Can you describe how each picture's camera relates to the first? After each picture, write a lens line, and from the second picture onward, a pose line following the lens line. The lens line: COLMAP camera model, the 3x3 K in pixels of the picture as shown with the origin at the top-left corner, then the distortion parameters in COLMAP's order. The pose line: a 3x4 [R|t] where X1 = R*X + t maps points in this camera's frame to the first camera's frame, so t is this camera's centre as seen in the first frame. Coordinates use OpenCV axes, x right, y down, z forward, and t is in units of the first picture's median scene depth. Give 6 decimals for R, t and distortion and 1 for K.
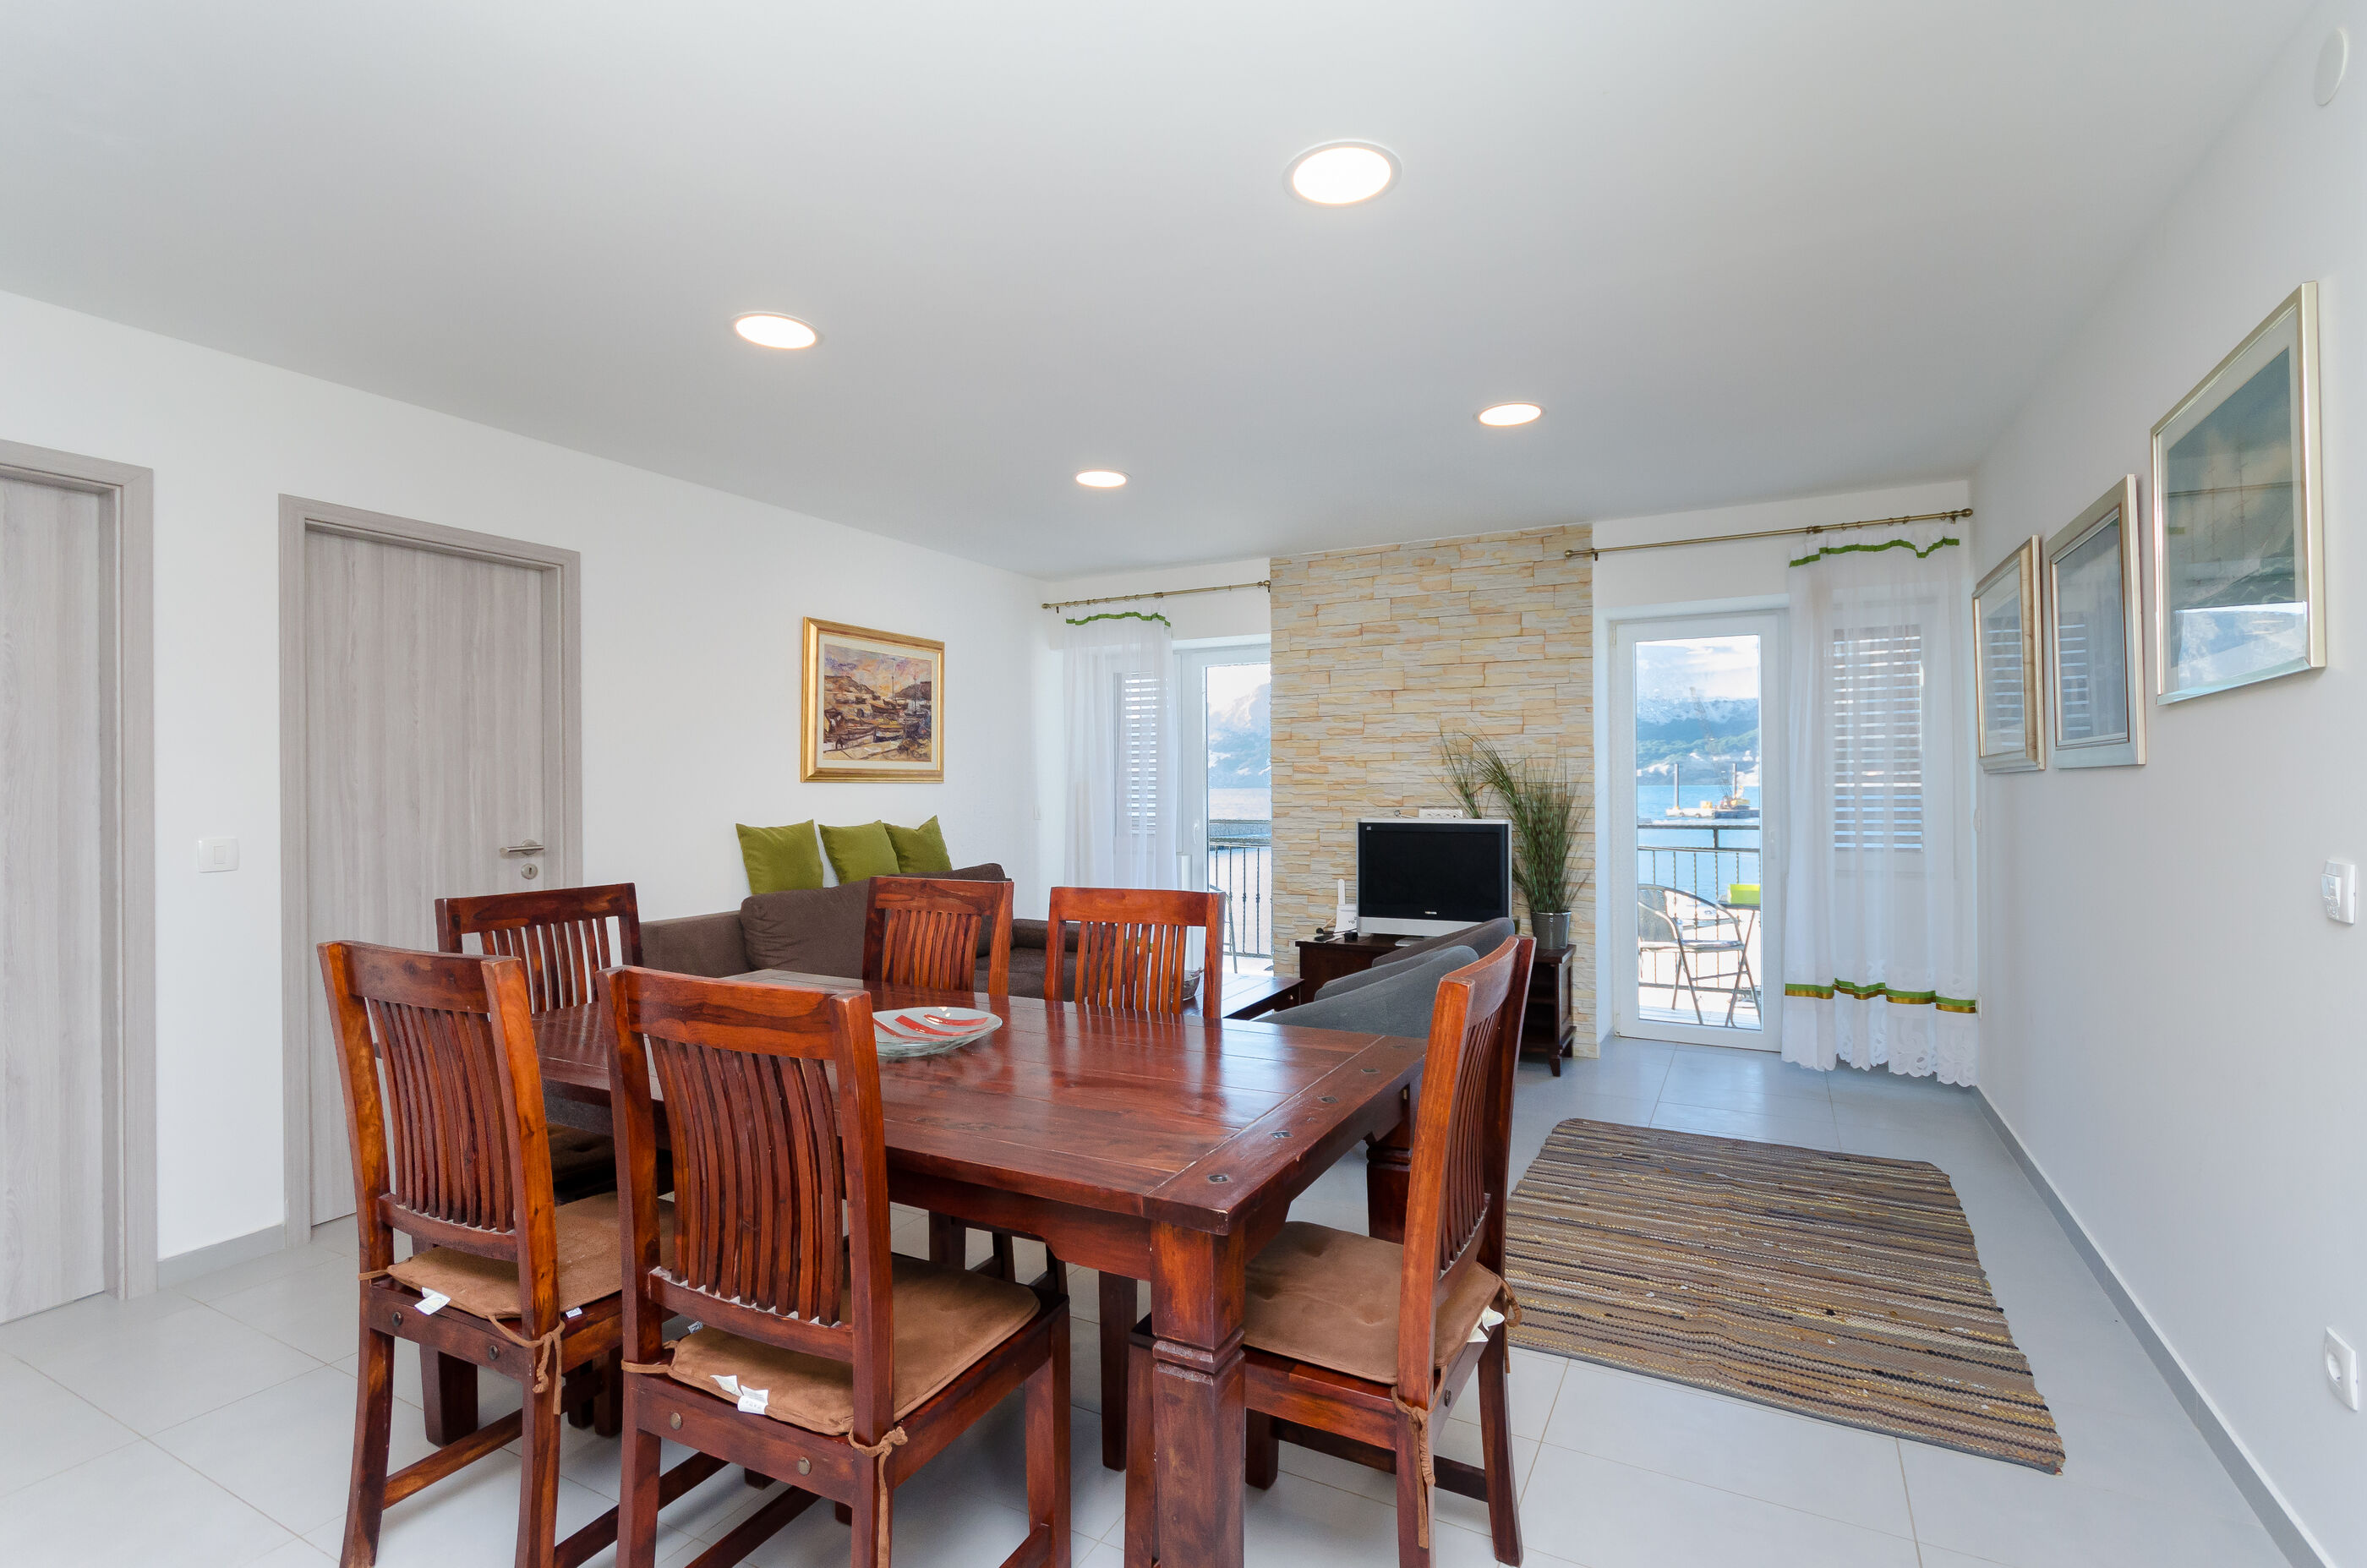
lens RADIAL K [[1082.4, 0, 1209.2], [0, 1082.4, 762.5], [0, 0, 1]] dist [0.002206, 0.000177]
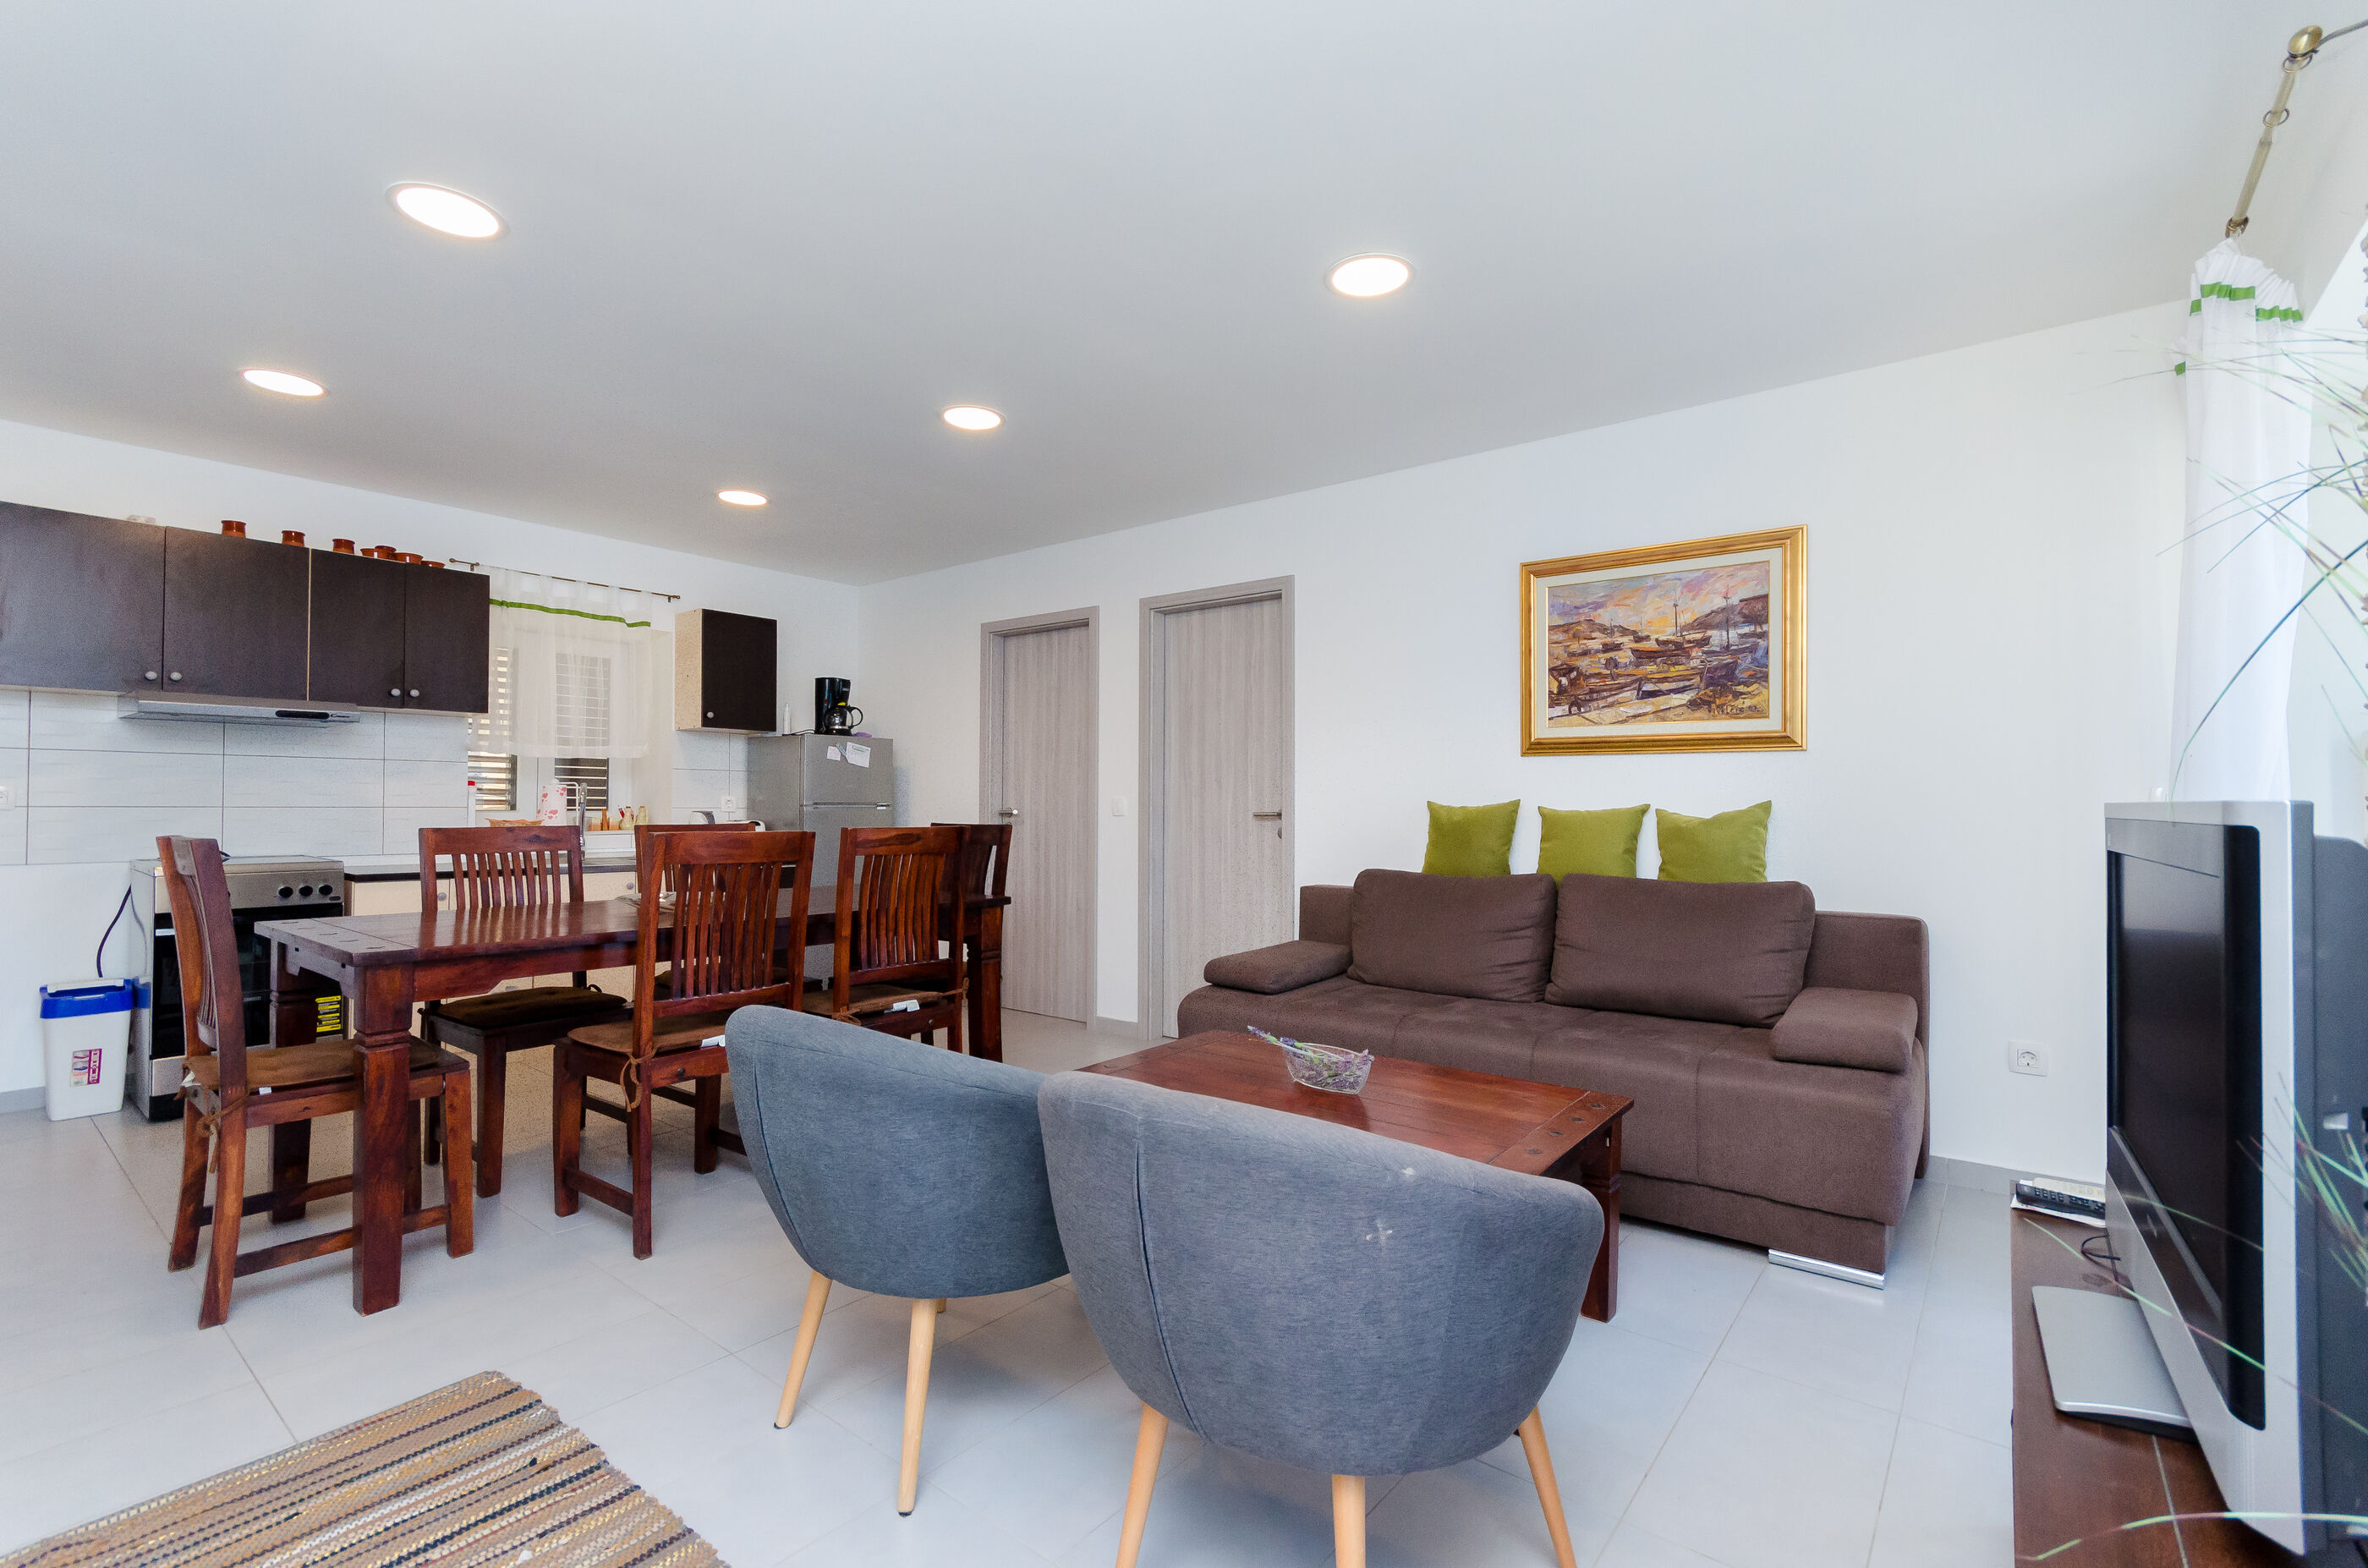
lens RADIAL K [[1033.6, 0, 1186.4], [0, 1033.6, 800.1], [0, 0, 1]] dist [0.000543, 0.000424]
pose [[-0.189315, 0.000888, -0.981916, 0.443263], [0.019215, 0.999811, -0.002801, 0.046300], [0.981728, -0.019398, -0.189297, 0.823501]]
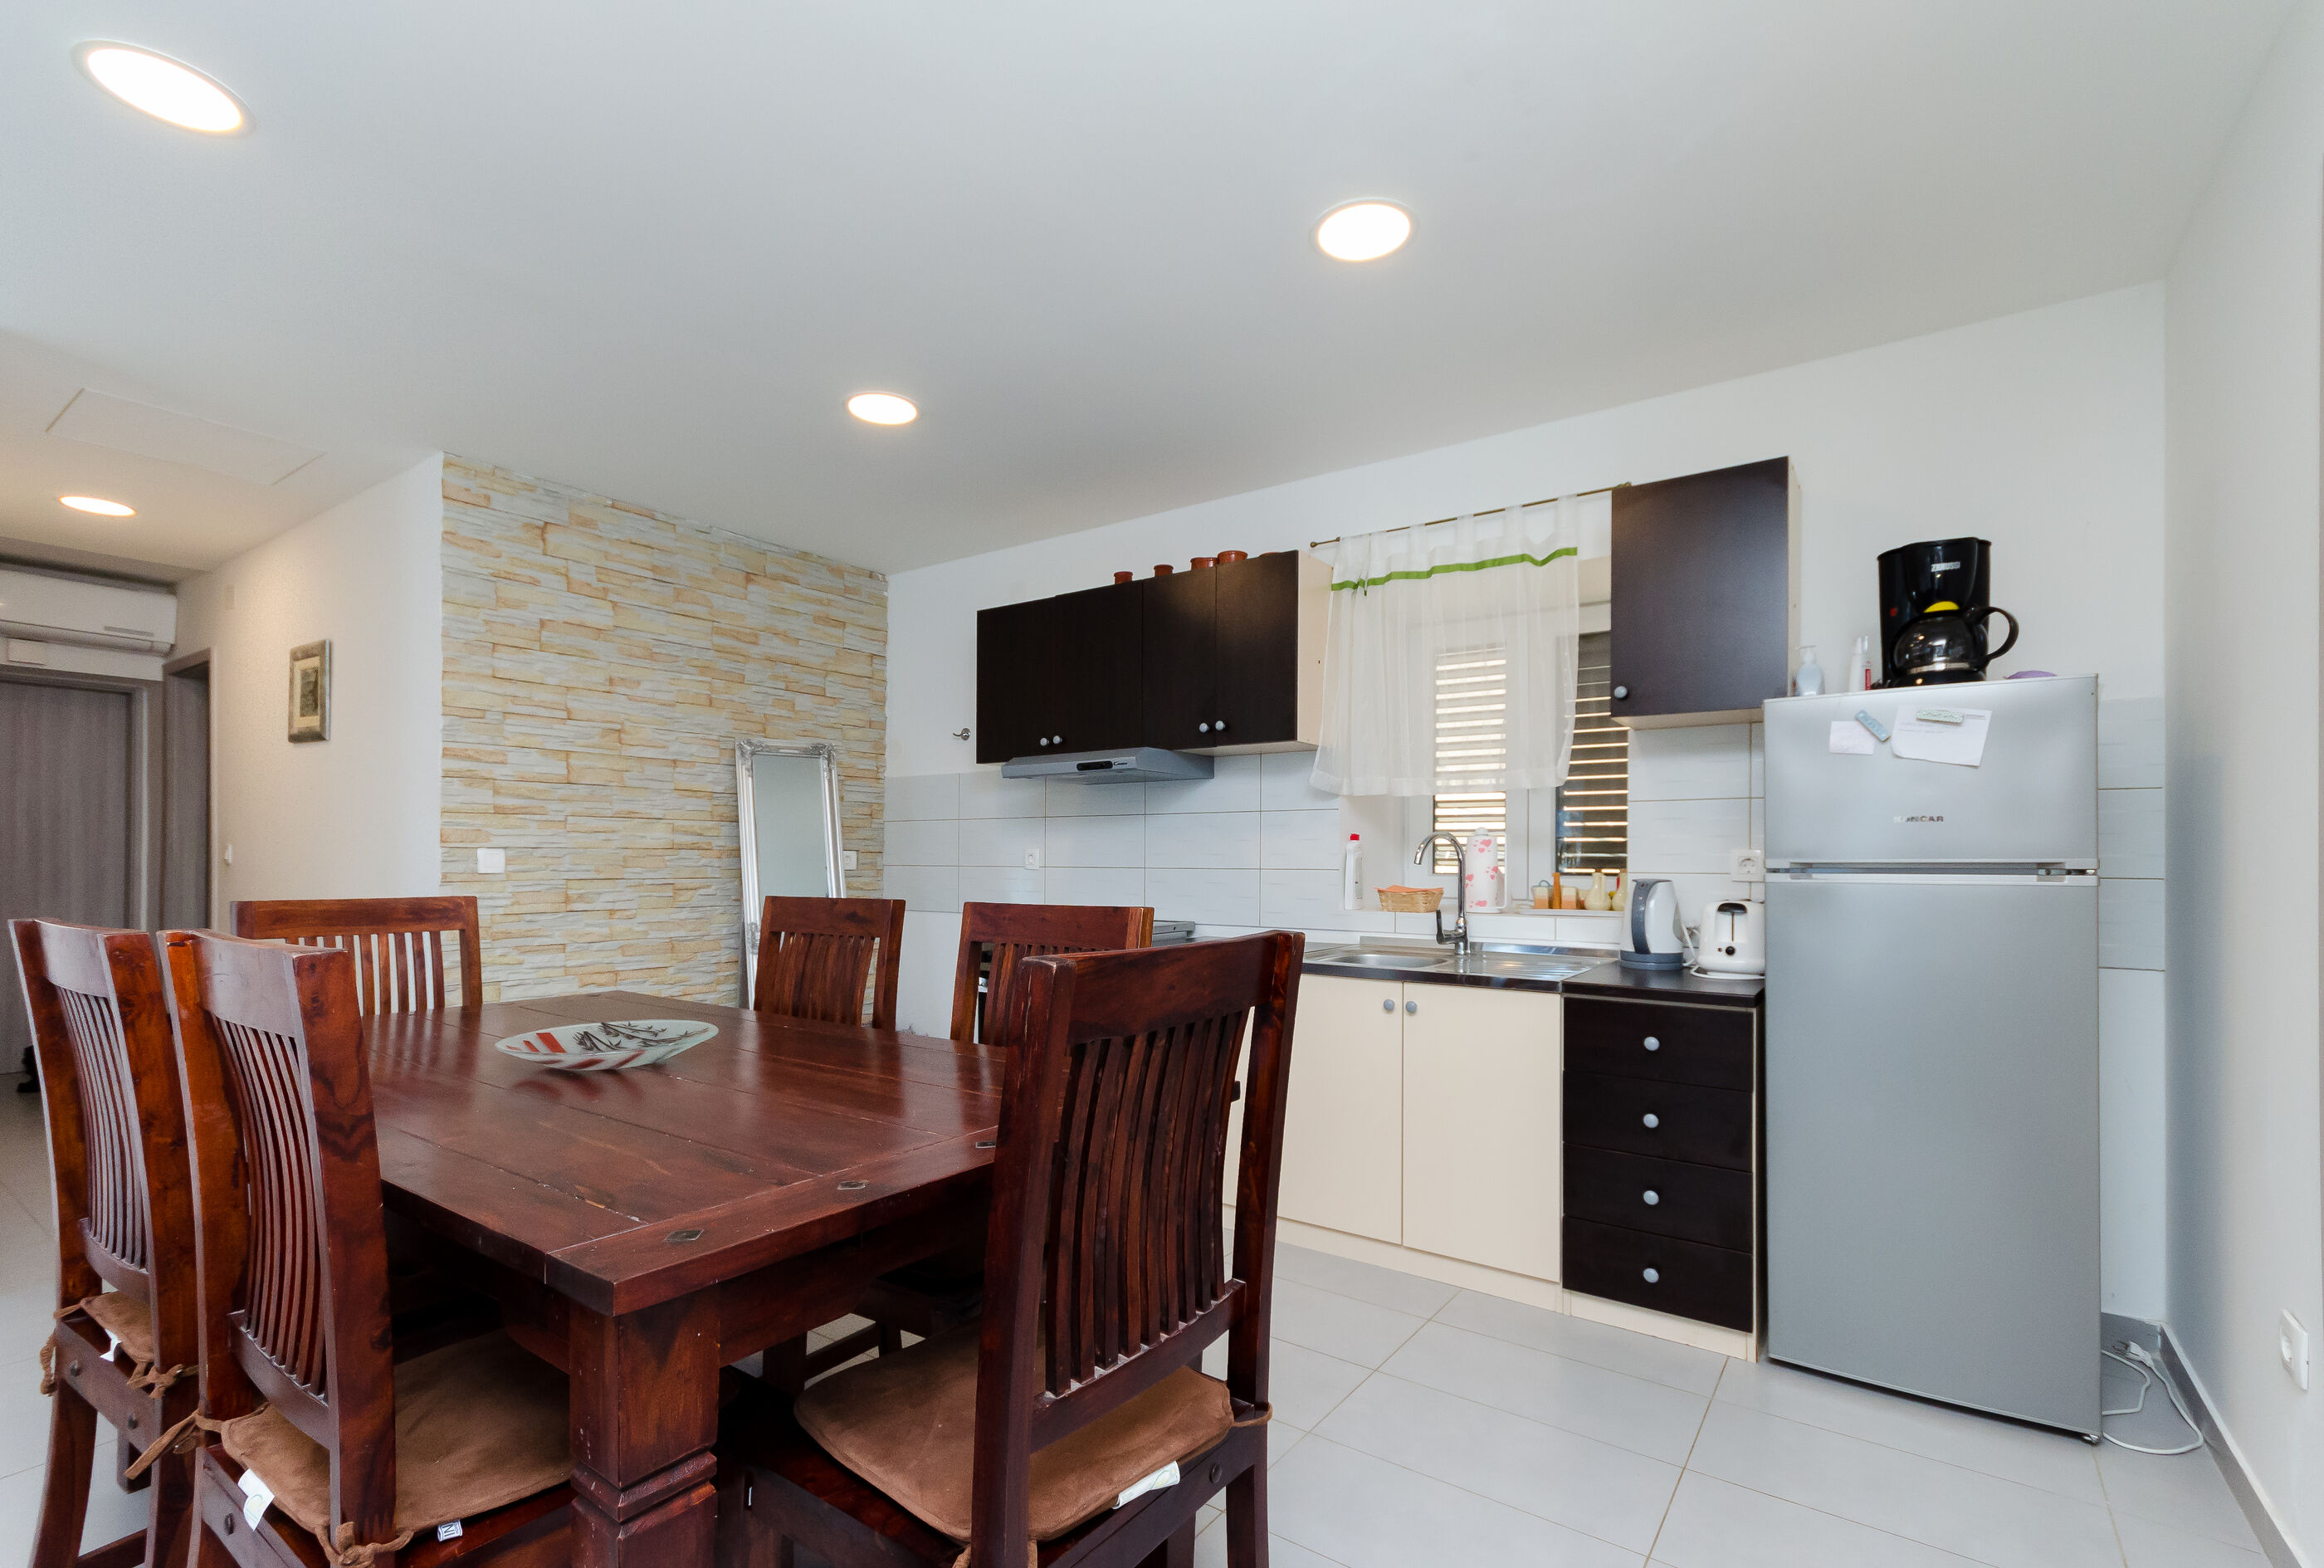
lens RADIAL K [[1047.6, 0, 1156.7], [0, 1047.6, 853.5], [0, 0, 1]] dist [0.006348, -0.000330]
pose [[-0.988788, 0.004067, 0.149272, -0.340751], [-0.000191, 0.999594, -0.028498, 0.046886], [-0.149327, -0.028207, -0.988385, 0.721012]]
